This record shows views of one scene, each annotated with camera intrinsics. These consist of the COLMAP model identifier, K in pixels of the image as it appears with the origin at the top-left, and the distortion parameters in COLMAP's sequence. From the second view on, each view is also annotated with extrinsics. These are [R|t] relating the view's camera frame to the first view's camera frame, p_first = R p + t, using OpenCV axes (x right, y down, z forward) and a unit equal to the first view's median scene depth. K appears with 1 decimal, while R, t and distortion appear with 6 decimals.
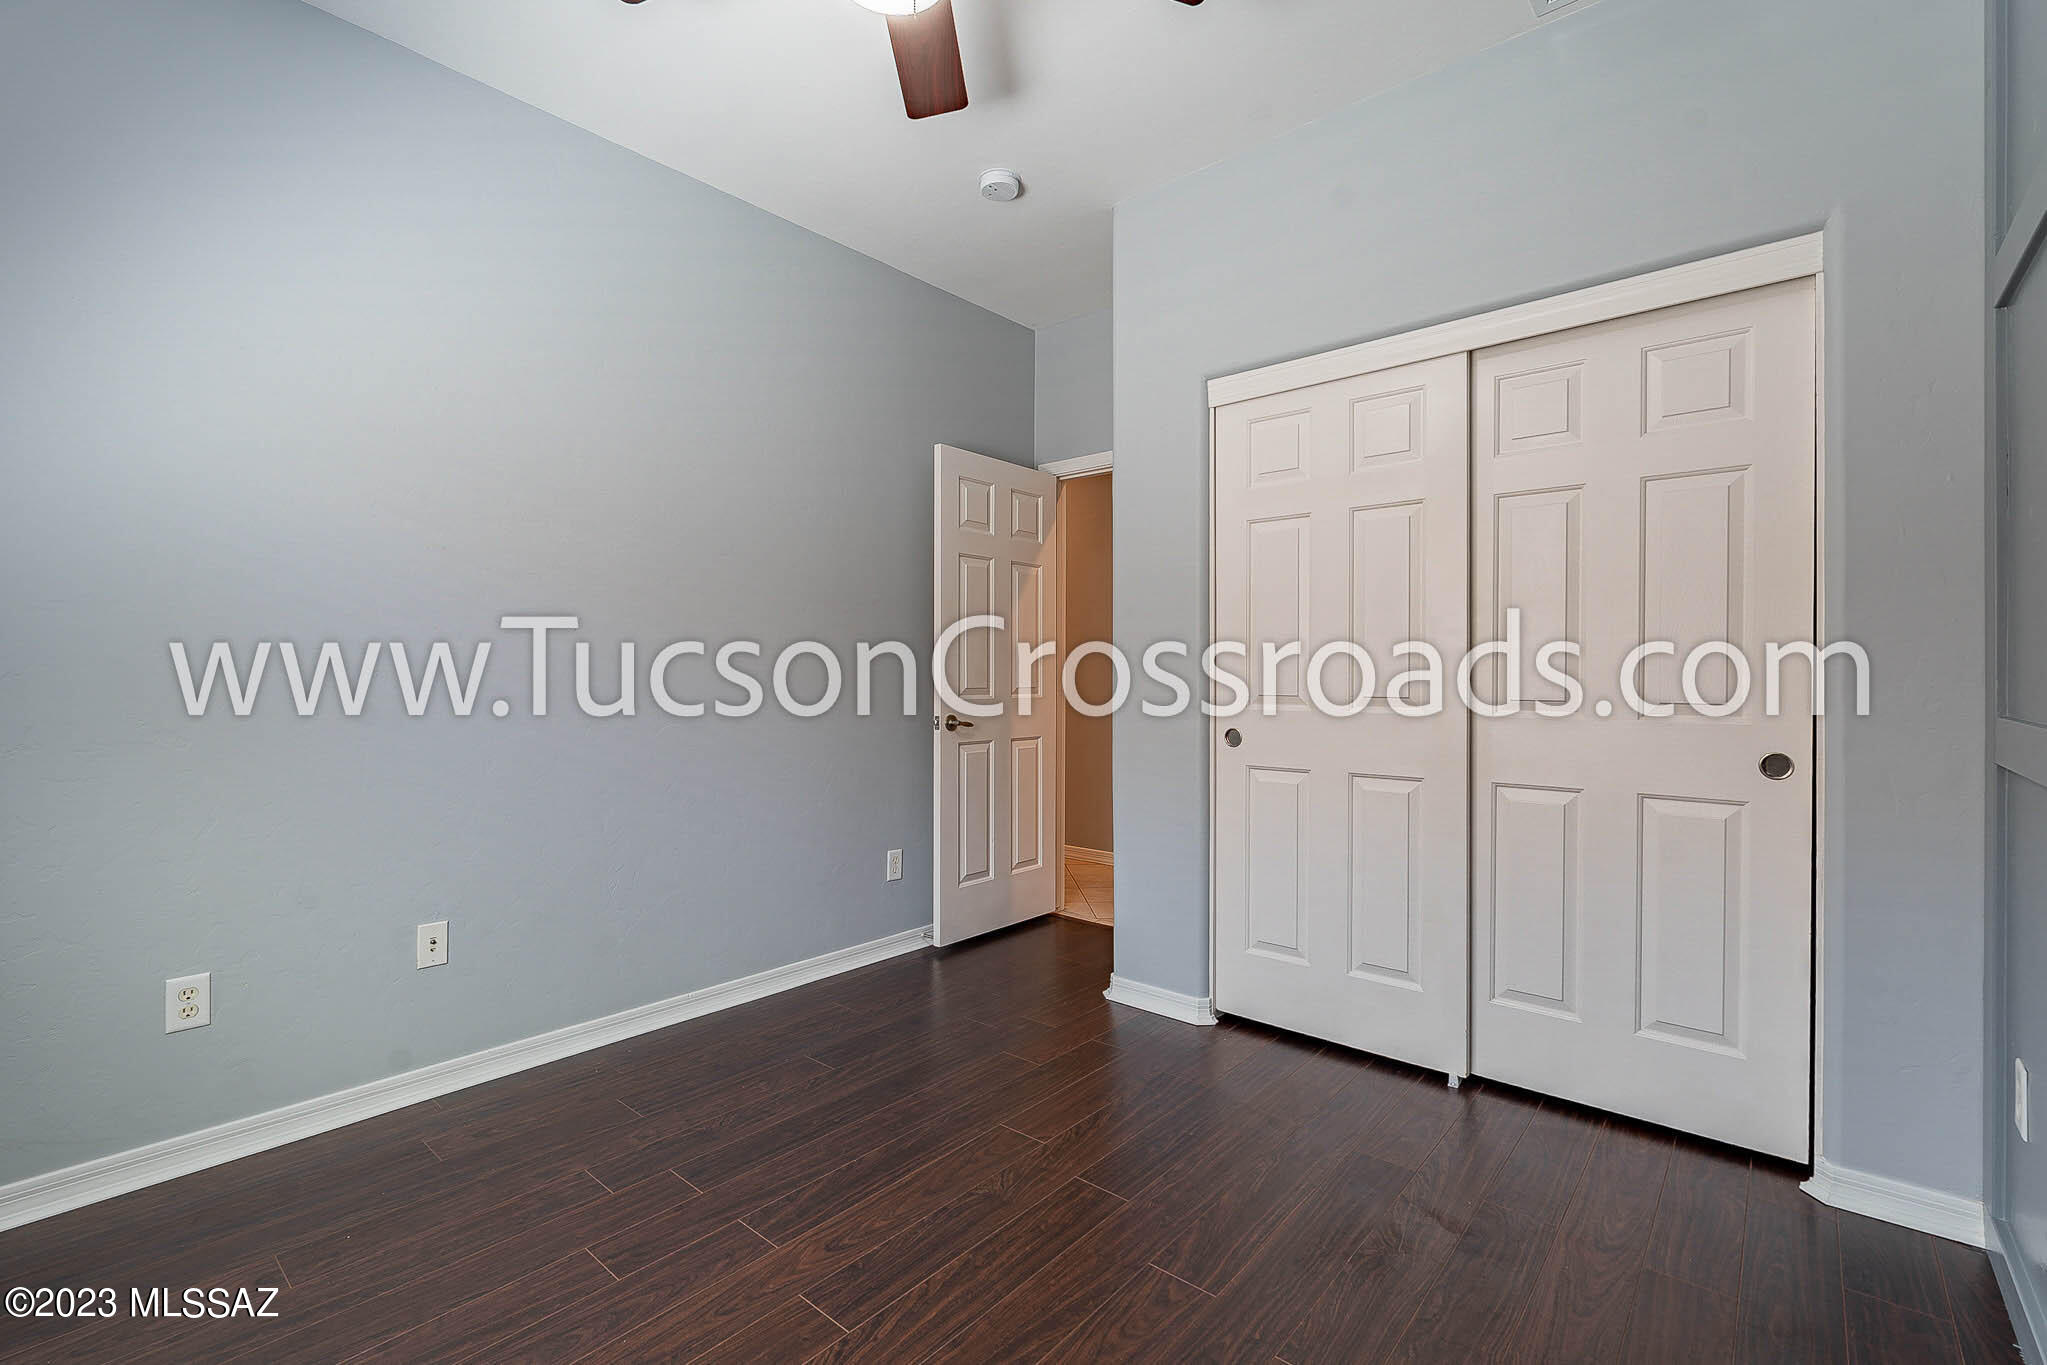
lens RADIAL K [[901.8, 0, 1012.2], [0, 901.8, 685.3], [0, 0, 1]] dist [-0.001588, -0.000167]
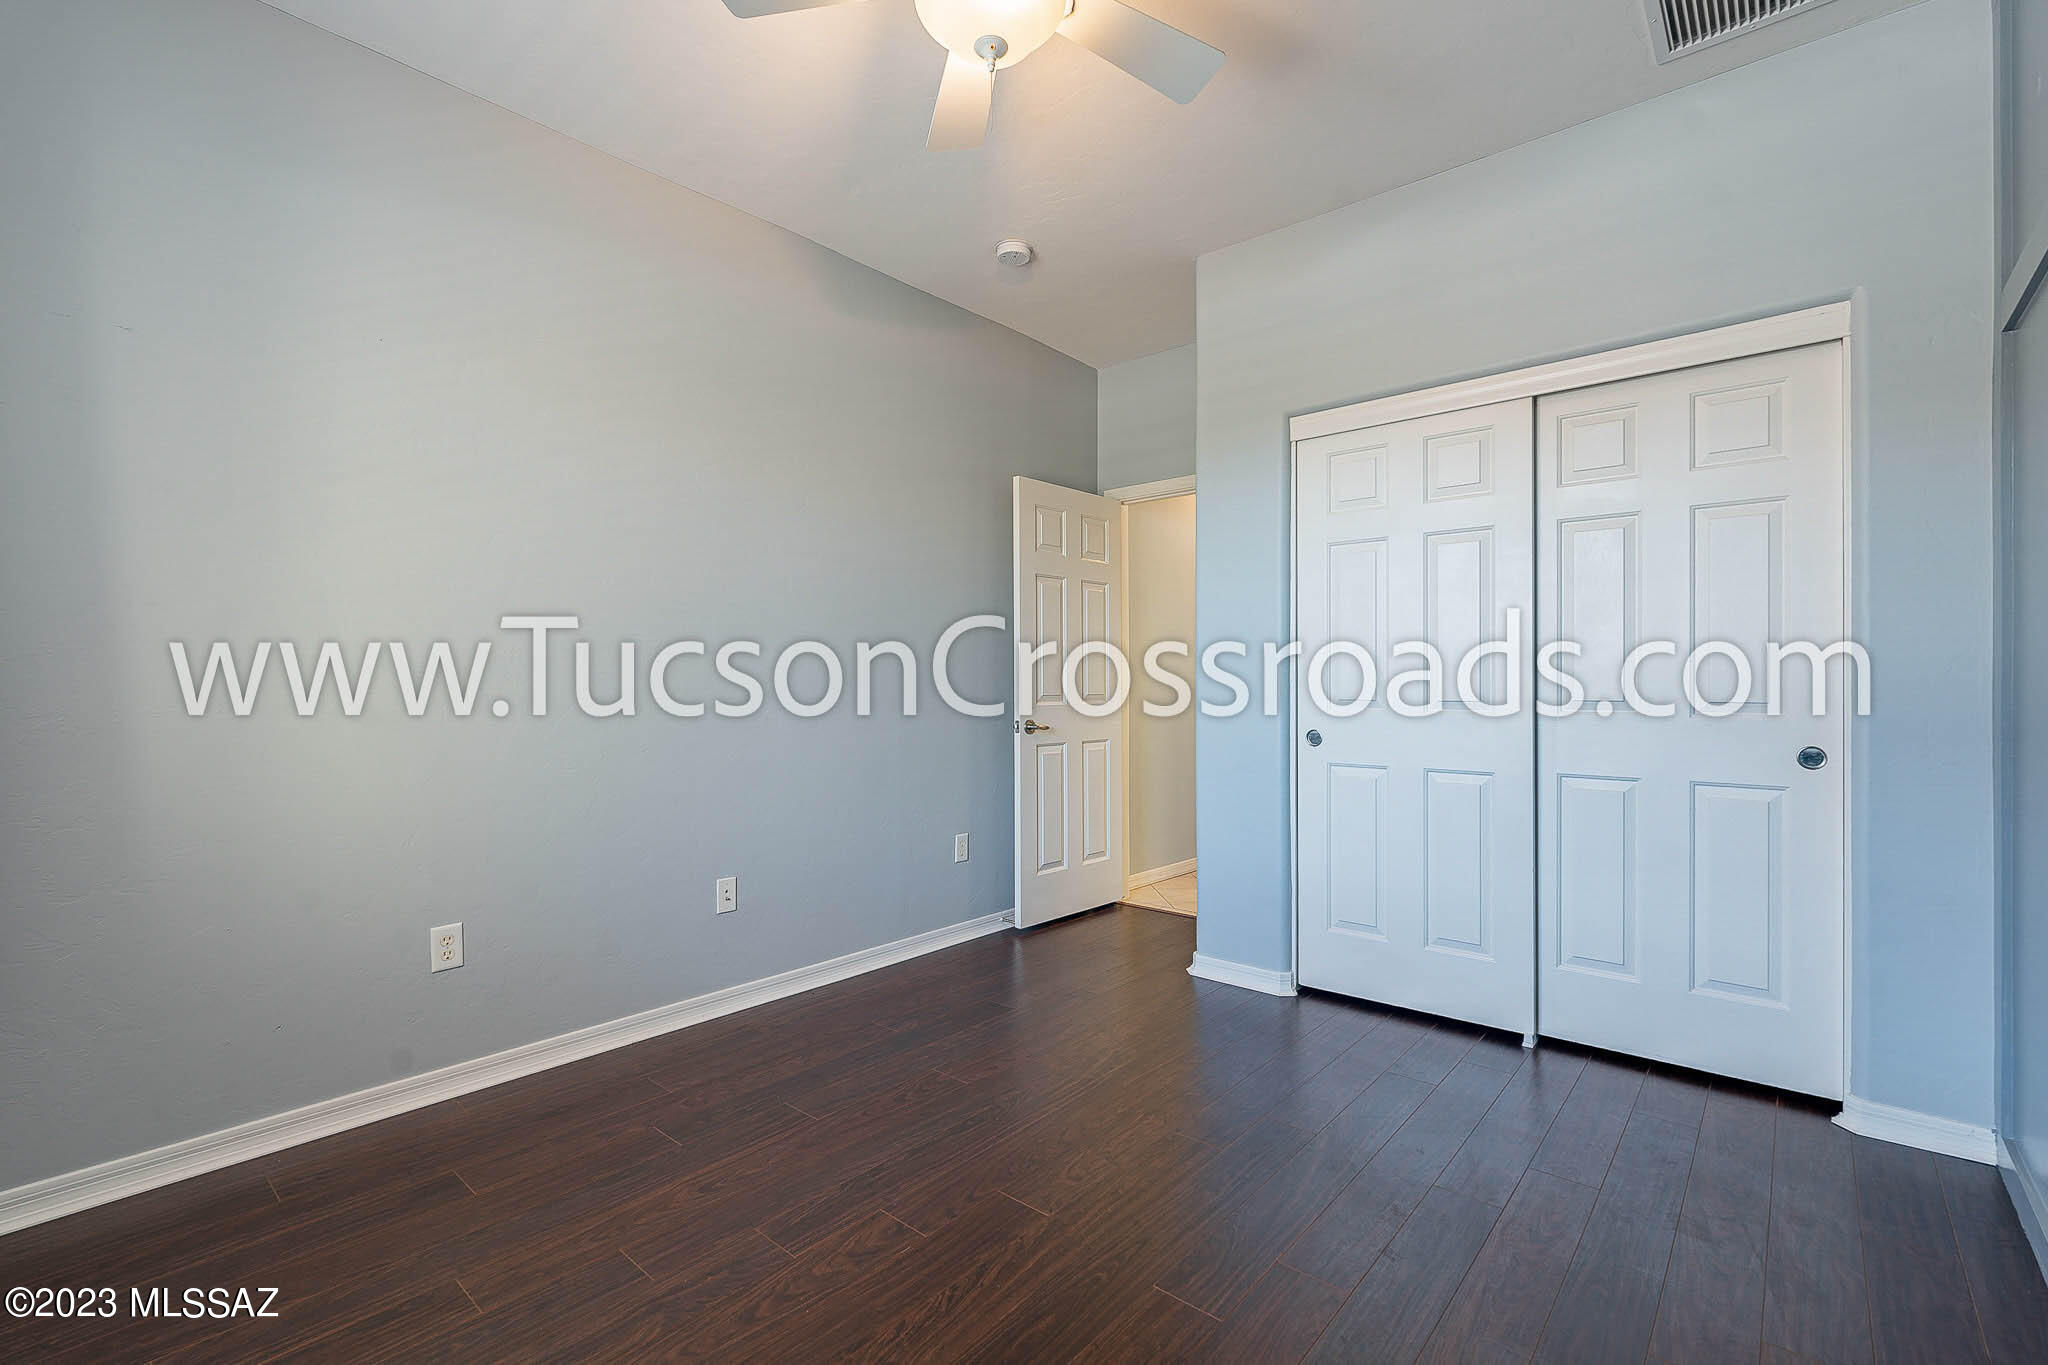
lens RADIAL K [[909.9, 0, 988.4], [0, 909.9, 687.7], [0, 0, 1]] dist [0.003704, -0.006209]
pose [[0.999807, -0.003194, -0.019364, -0.154572], [0.003017, 0.999954, -0.009146, 0.007354], [0.019392, 0.009086, 0.999771, -0.154394]]
